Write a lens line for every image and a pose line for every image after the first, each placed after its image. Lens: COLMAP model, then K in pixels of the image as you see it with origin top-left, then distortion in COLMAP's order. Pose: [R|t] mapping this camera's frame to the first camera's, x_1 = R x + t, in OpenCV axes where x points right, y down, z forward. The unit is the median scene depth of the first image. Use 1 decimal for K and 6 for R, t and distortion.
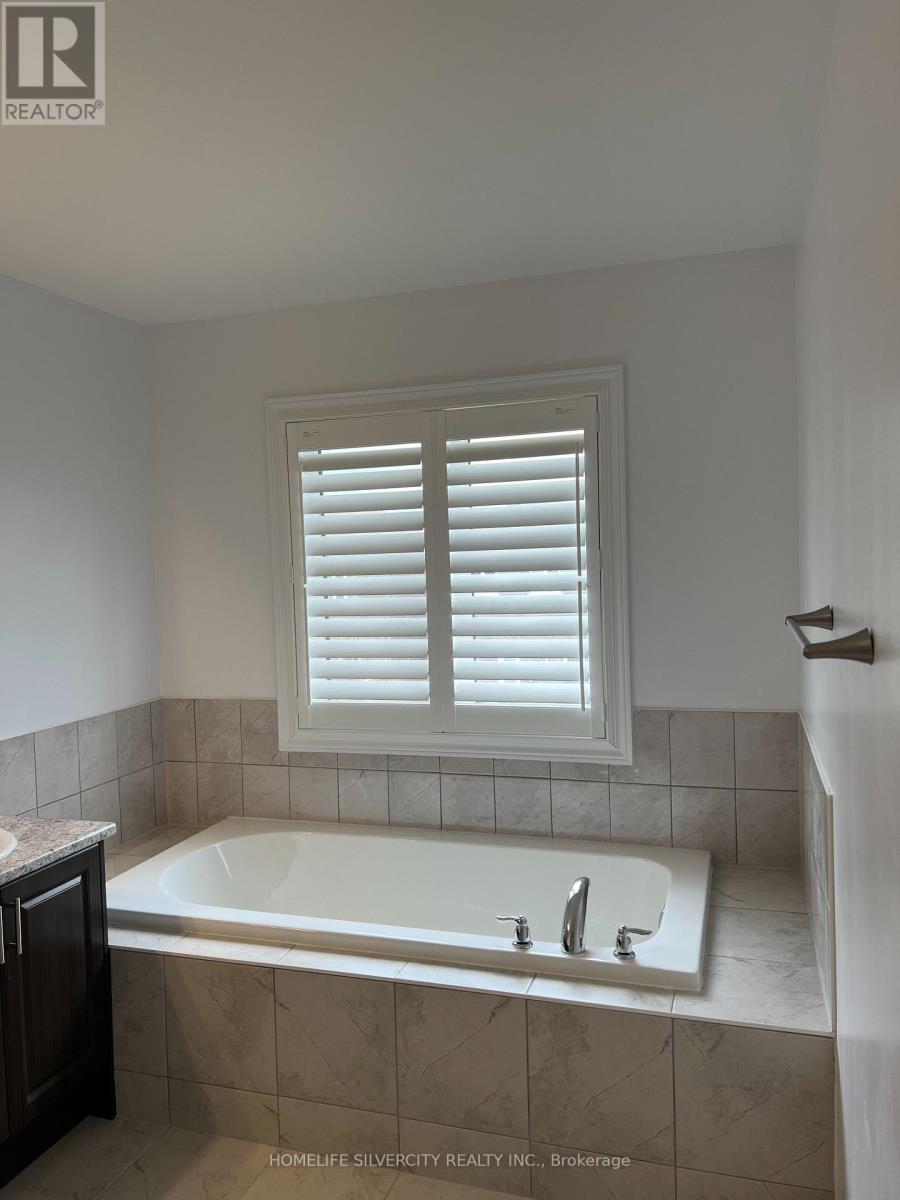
lens RADIAL K [[895.9, 0, 448.9], [0, 895.9, 596.6], [0, 0, 1]] dist [0.048749, -0.052338]
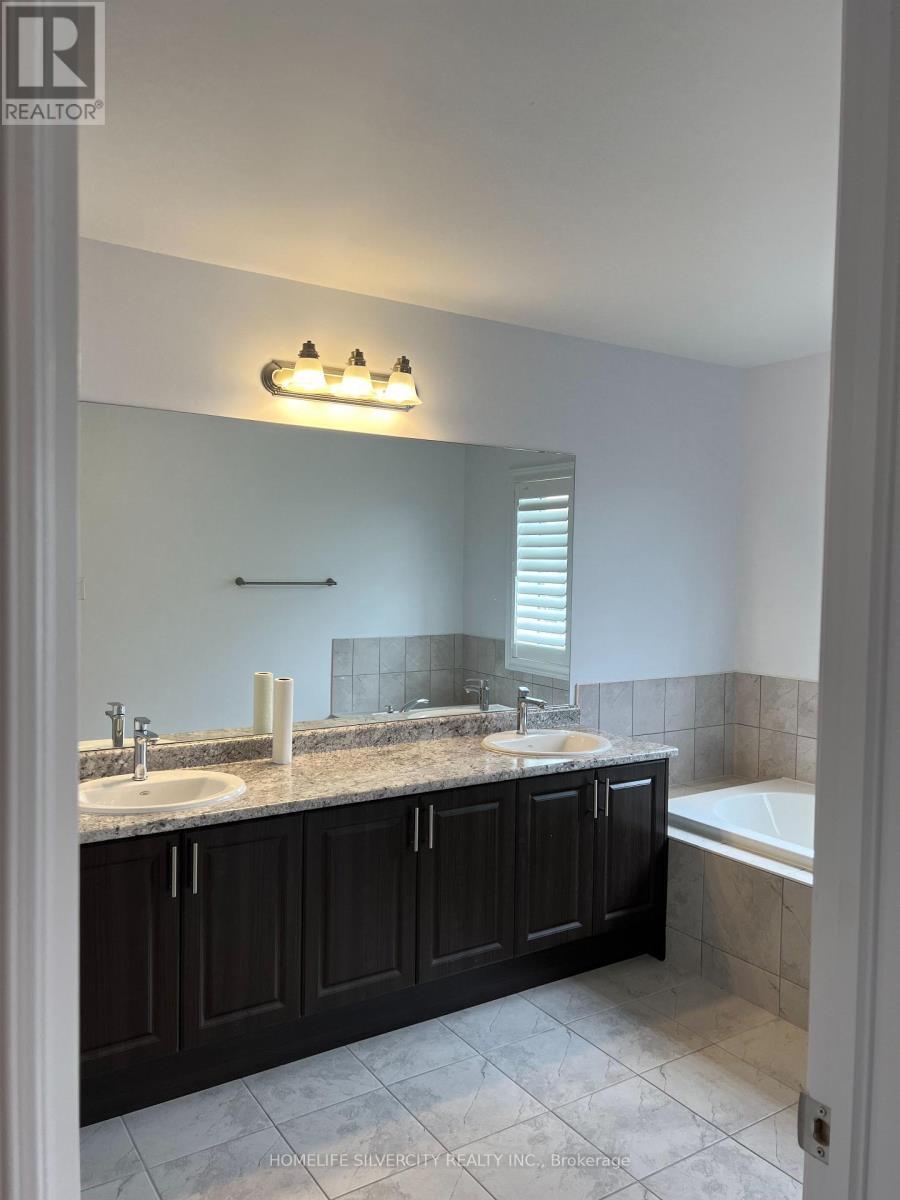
lens RADIAL K [[895.9, 0, 448.9], [0, 895.9, 596.6], [0, 0, 1]] dist [0.048749, -0.052338]
pose [[0.775263, 0.061266, -0.628661, 0.201524], [-0.063120, 0.997817, 0.019402, 0.017242], [0.628477, 0.024640, 0.777438, -0.278430]]
